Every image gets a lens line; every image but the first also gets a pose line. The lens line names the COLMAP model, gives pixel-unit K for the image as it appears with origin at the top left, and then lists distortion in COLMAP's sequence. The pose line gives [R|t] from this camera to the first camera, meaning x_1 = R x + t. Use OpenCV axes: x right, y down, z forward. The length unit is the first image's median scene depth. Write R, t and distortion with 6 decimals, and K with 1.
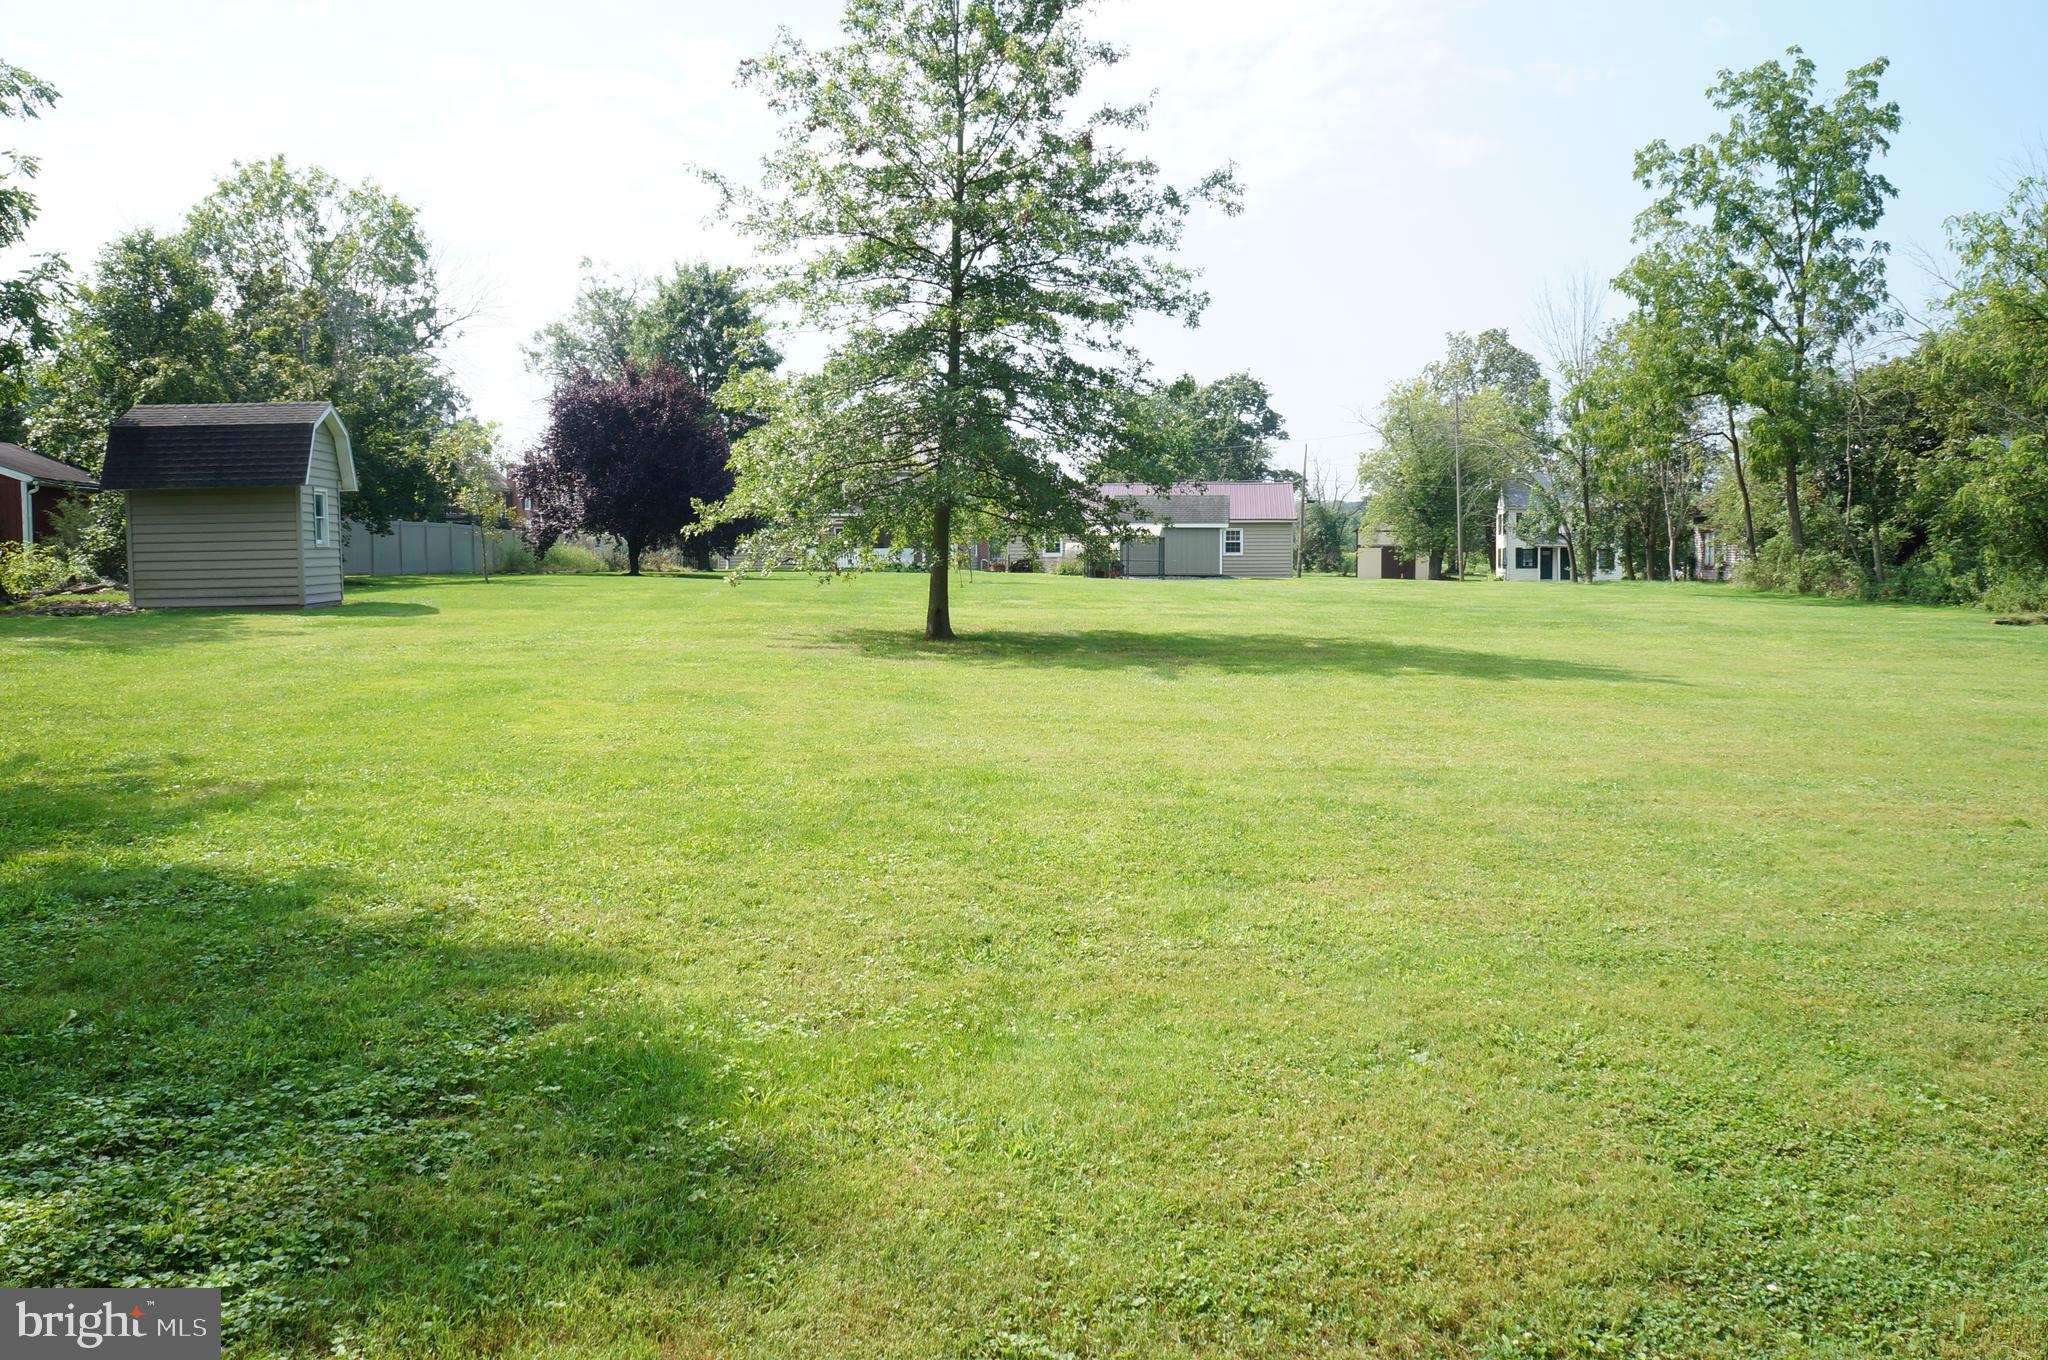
lens RADIAL K [[1616.4, 0, 1027.9], [0, 1616.4, 676.2], [0, 0, 1]] dist [-0.178261, 0.108256]
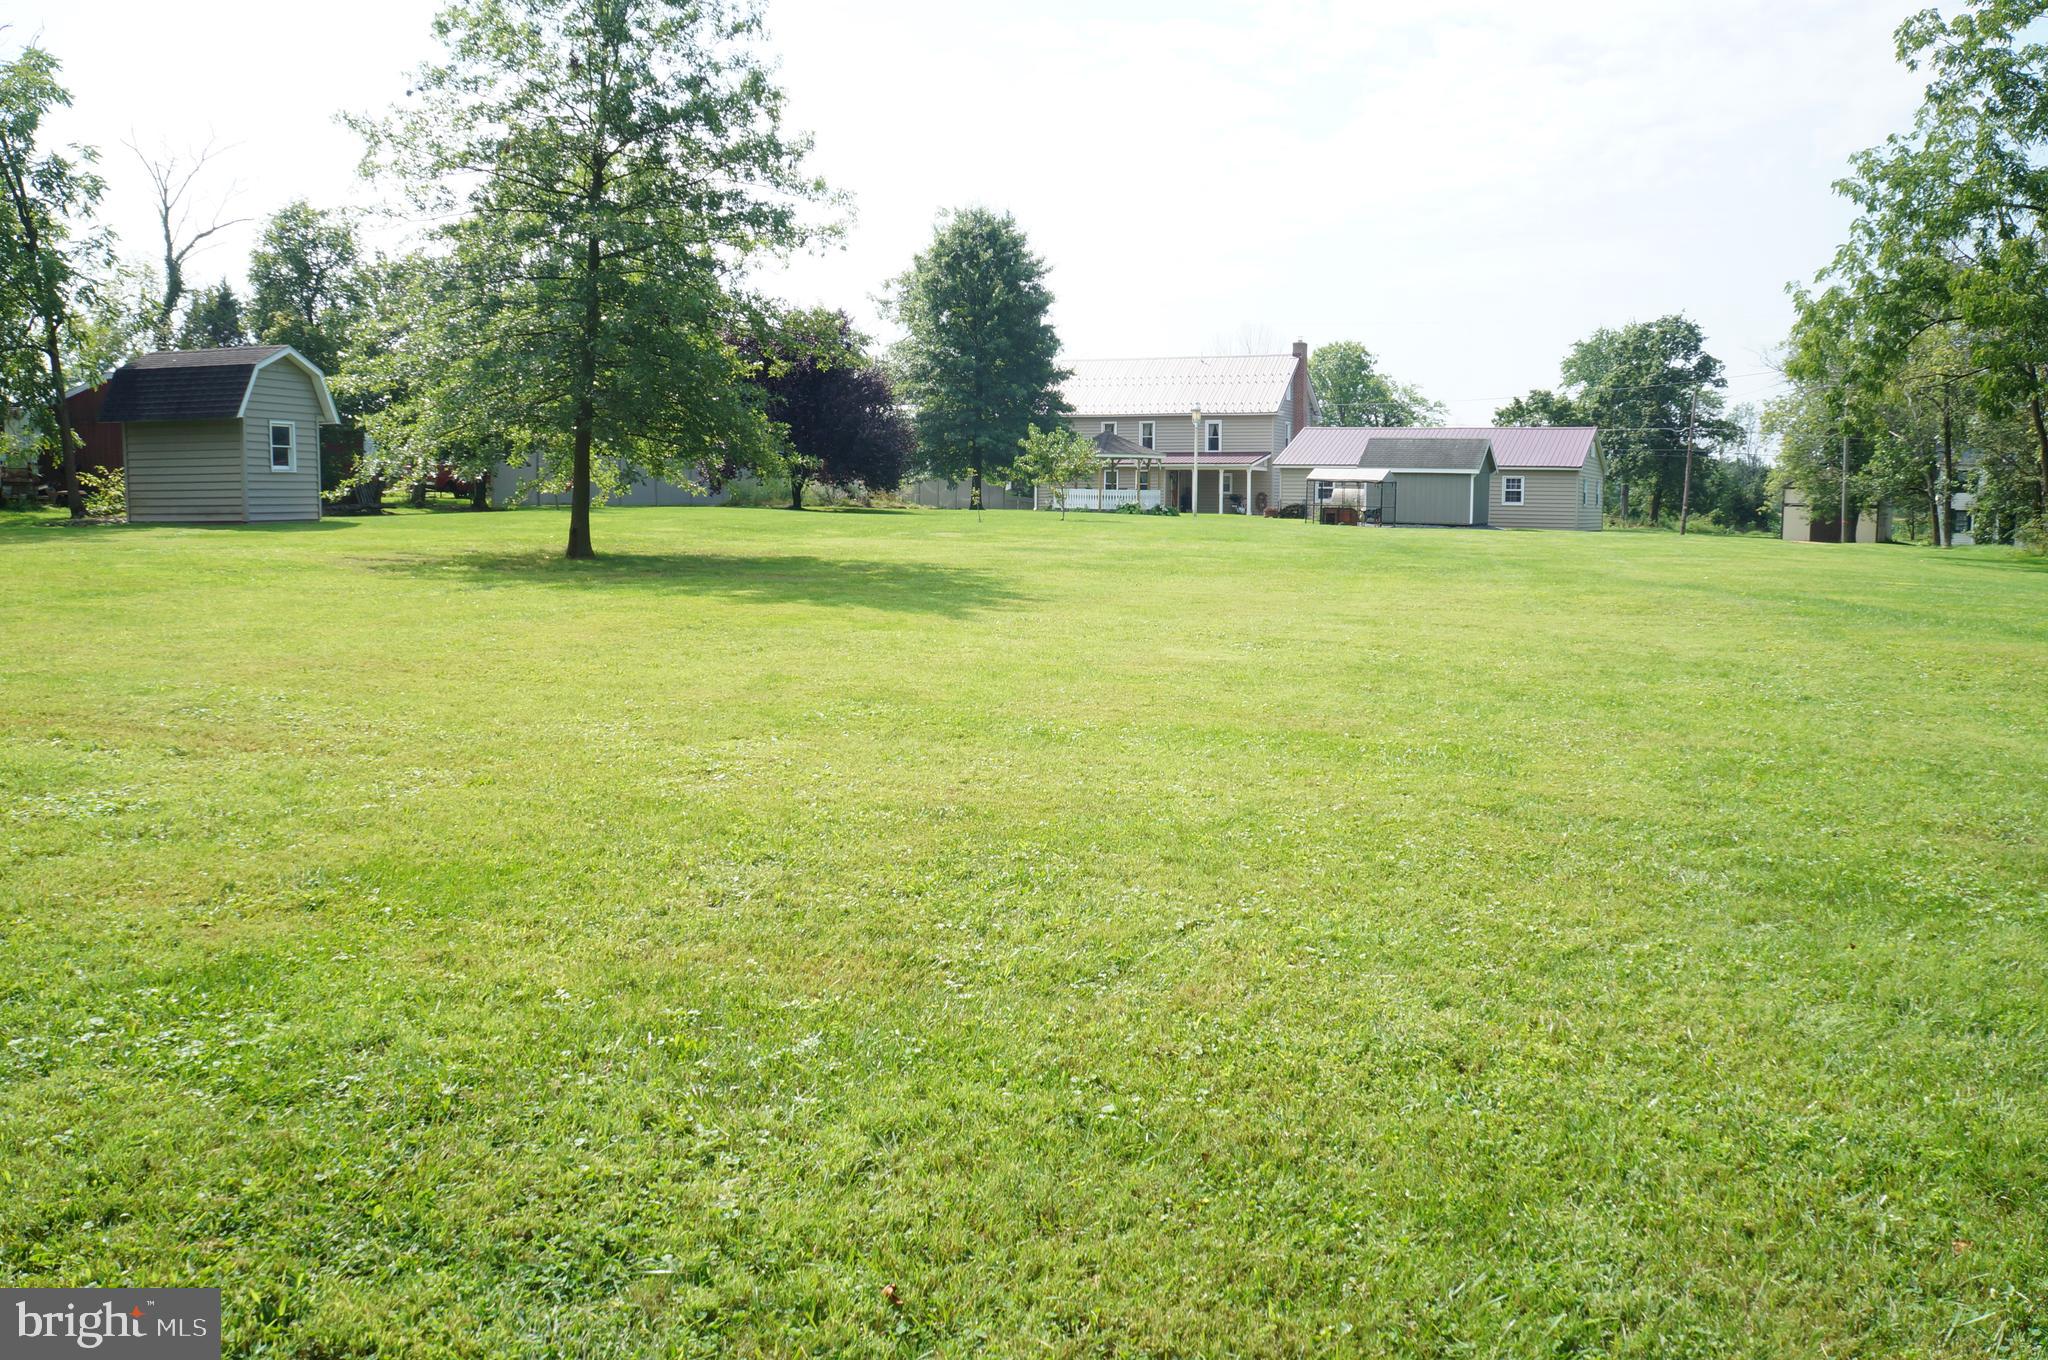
lens RADIAL K [[1616.4, 0, 1022.9], [0, 1616.4, 680.5], [0, 0, 1]] dist [-0.178261, 0.108256]
pose [[0.944988, 0.044085, -0.324120, 0.223159], [-0.033710, 0.998726, 0.037558, 0.000853], [0.325363, -0.024566, 0.945270, 0.061302]]
